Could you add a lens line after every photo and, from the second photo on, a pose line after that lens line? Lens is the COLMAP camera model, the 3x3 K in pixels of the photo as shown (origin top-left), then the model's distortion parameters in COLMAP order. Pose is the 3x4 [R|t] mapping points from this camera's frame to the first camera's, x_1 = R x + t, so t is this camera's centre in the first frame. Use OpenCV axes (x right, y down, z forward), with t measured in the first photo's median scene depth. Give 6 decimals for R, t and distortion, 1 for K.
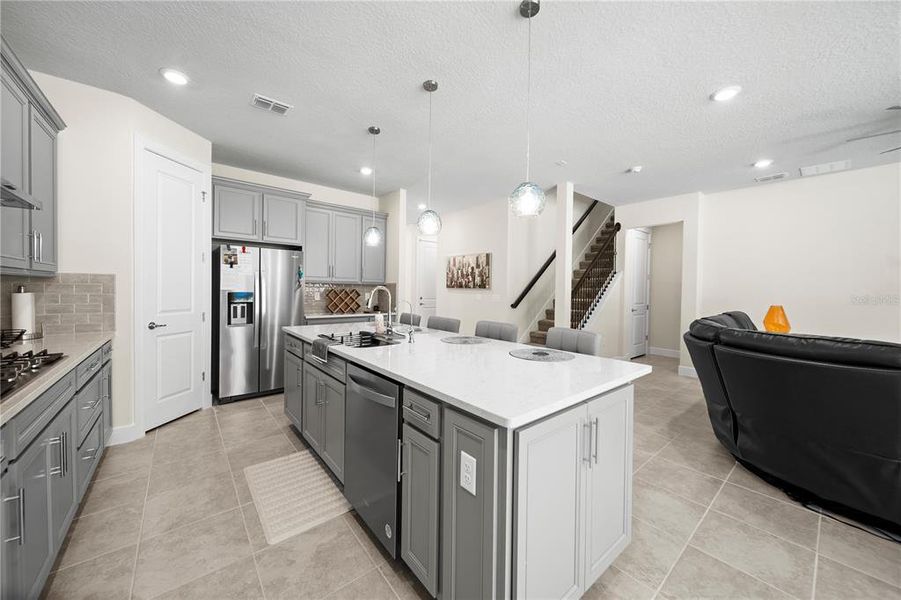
lens RADIAL K [[332.2, 0, 439.7], [0, 332.2, 290.2], [0, 0, 1]] dist [0.000113, -0.000011]
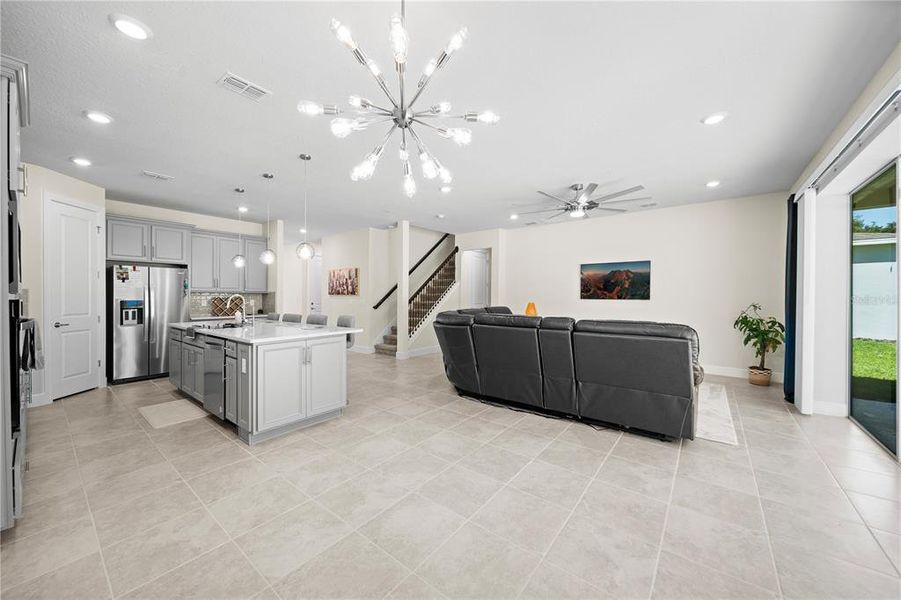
lens RADIAL K [[350.5, 0, 475.7], [0, 350.5, 292.6], [0, 0, 1]] dist [0.000698, -0.000112]
pose [[0.968981, -0.013667, 0.246756, 0.373044], [0.016430, 0.999823, -0.009142, 0.009660], [-0.246587, 0.012912, 0.969035, -0.672512]]
